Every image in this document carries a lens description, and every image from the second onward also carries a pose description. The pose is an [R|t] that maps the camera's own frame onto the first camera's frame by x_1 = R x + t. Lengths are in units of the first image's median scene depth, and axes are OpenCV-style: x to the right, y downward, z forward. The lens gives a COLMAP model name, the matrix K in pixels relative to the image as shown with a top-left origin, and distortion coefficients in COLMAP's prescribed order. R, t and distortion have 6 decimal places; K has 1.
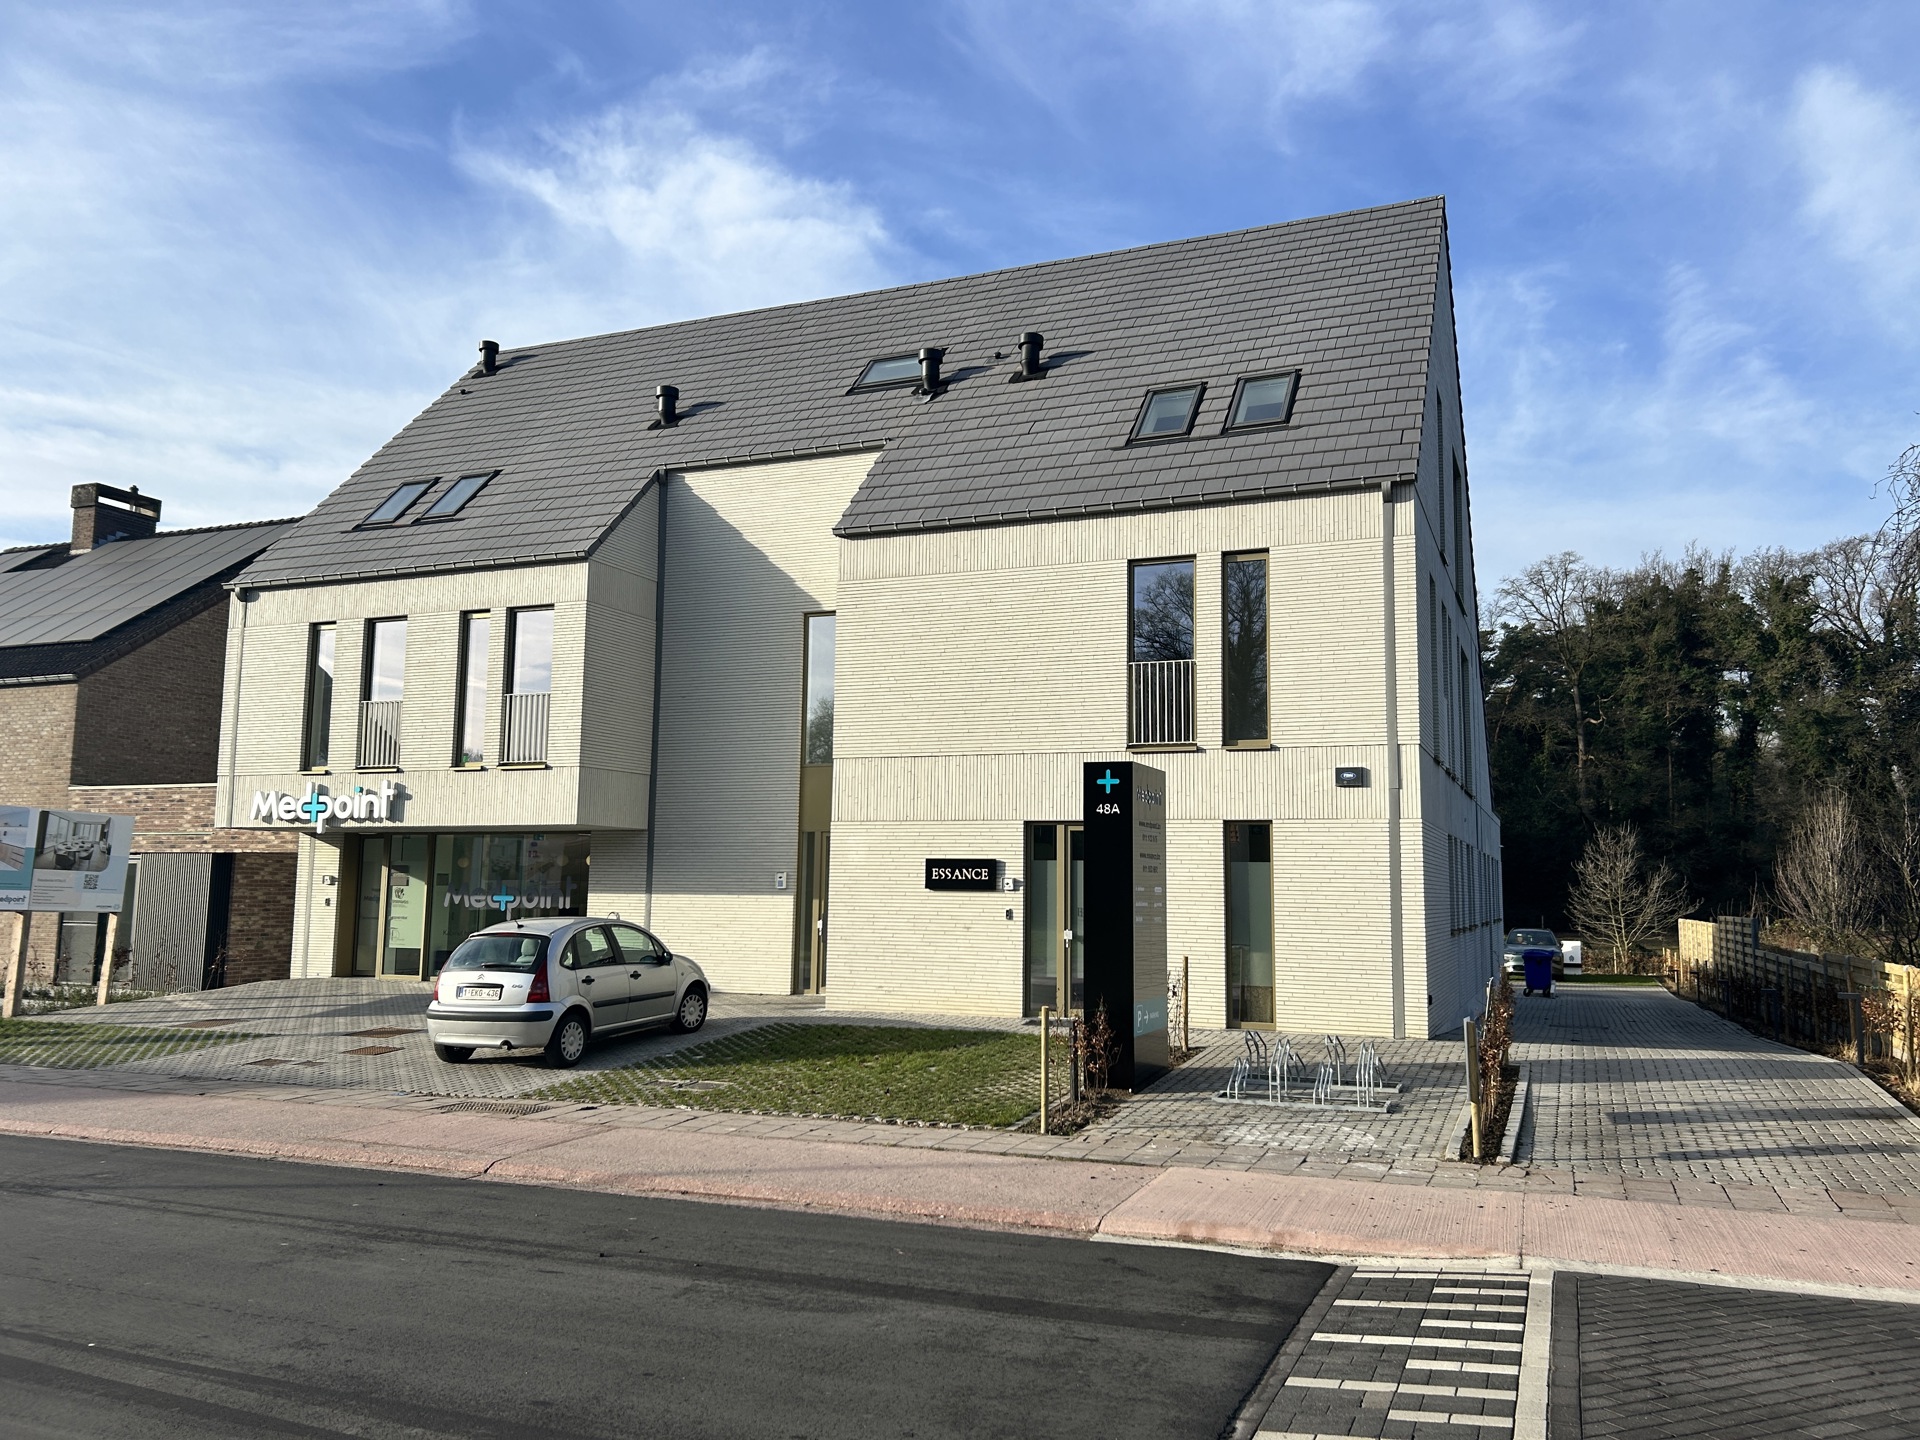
lens RADIAL K [[1434.4, 0, 964.6], [0, 1434.4, 732.6], [0, 0, 1]] dist [0.012782, -0.021066]
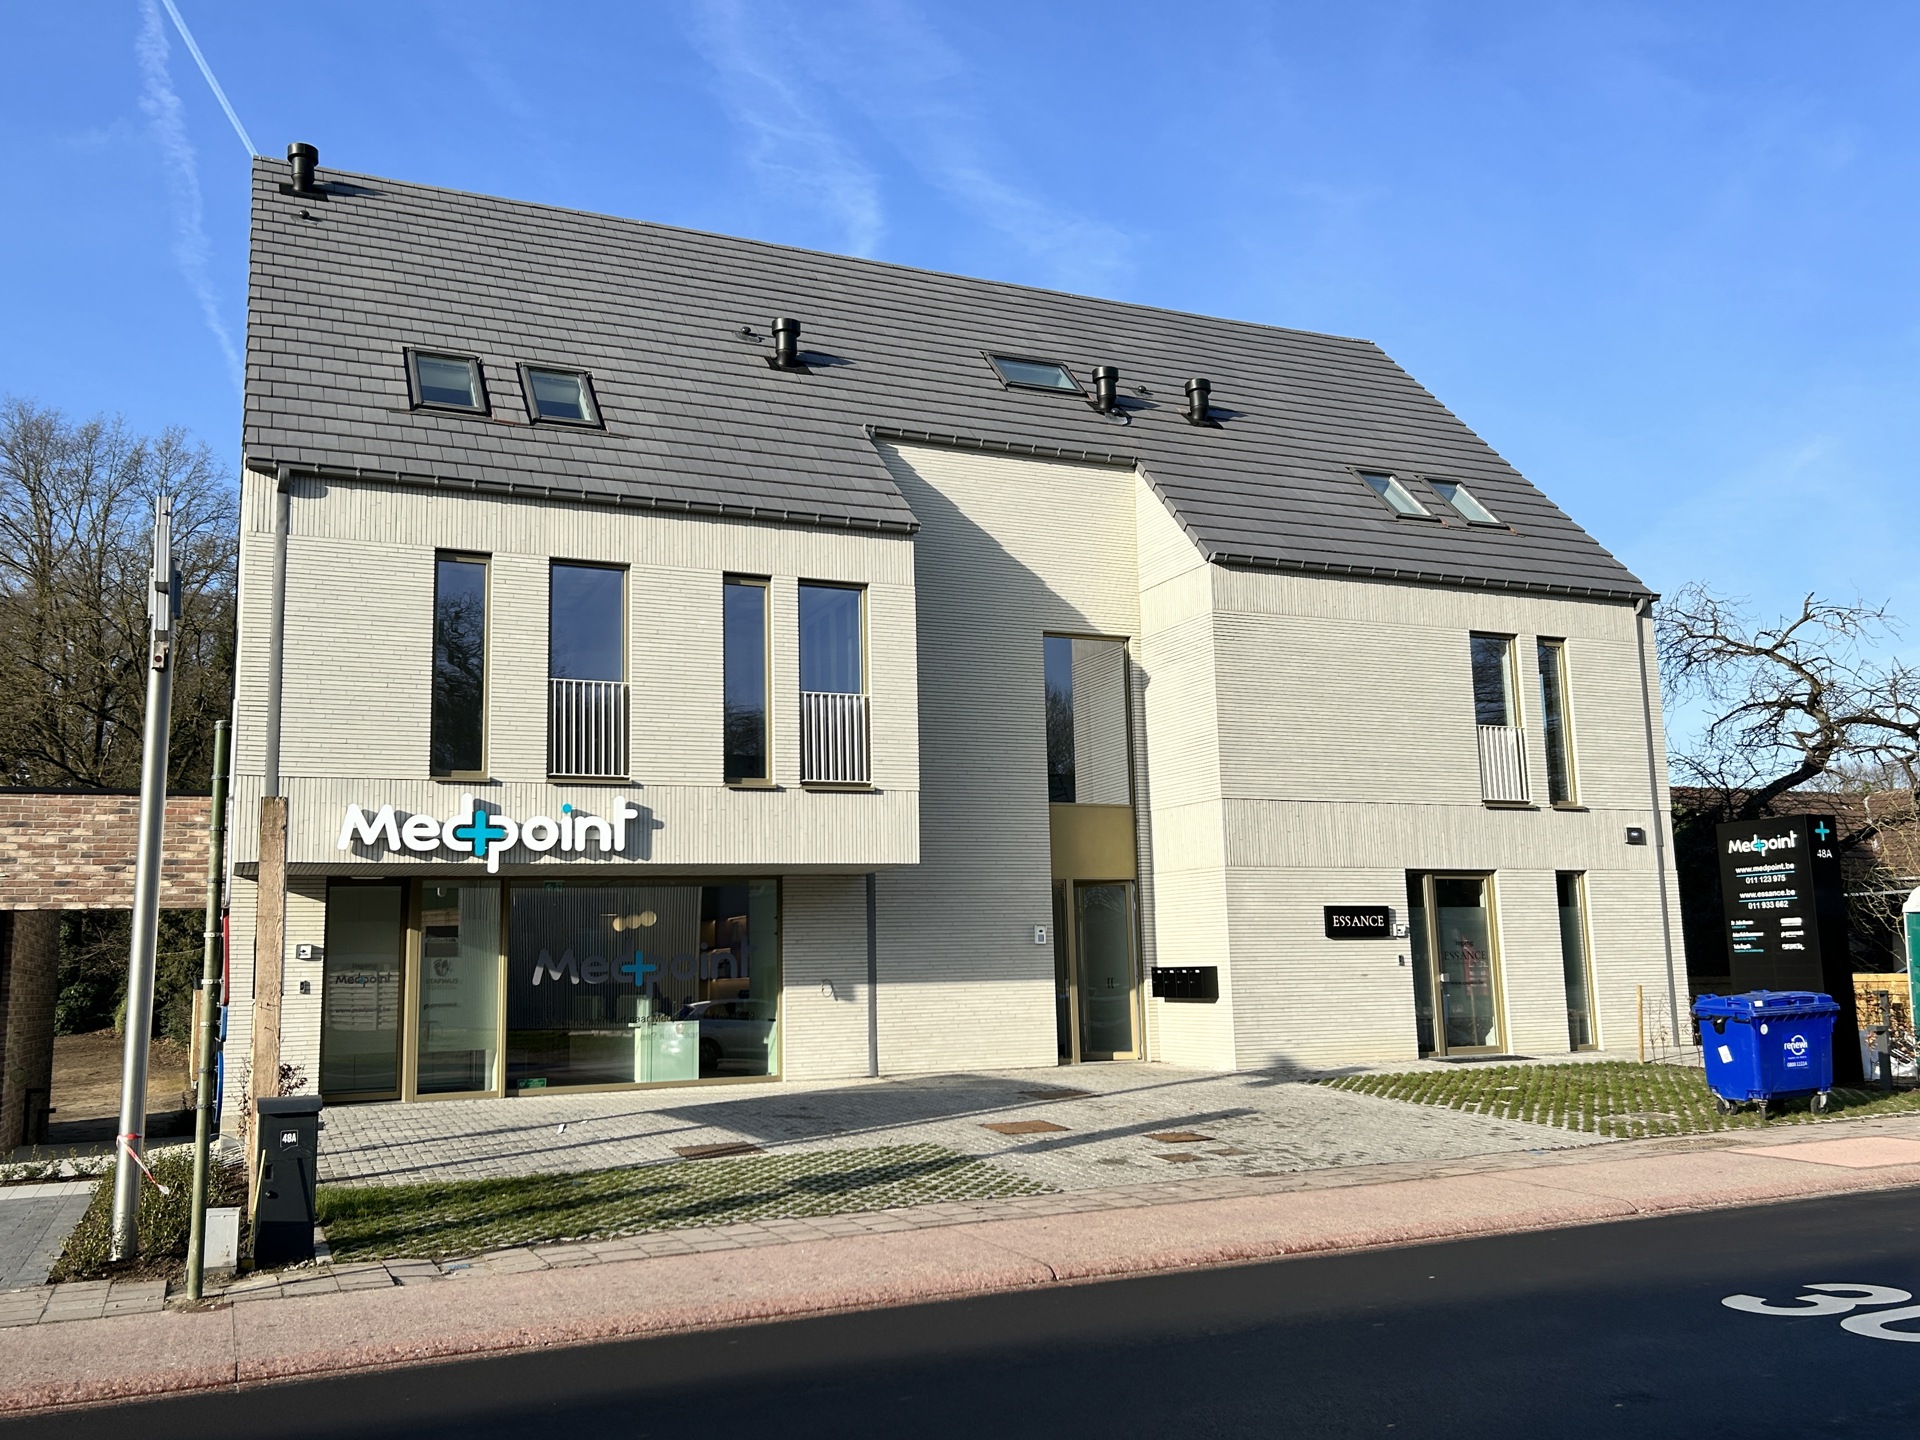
lens RADIAL K [[1655.1, 0, 989.9], [0, 1655.1, 660.8], [0, 0, 1]] dist [0.018178, 0.009050]
pose [[0.688580, 0.106124, 0.717353, -0.846817], [-0.049644, 0.993811, -0.099371, 0.037722], [-0.723459, 0.032813, 0.689587, 0.315401]]
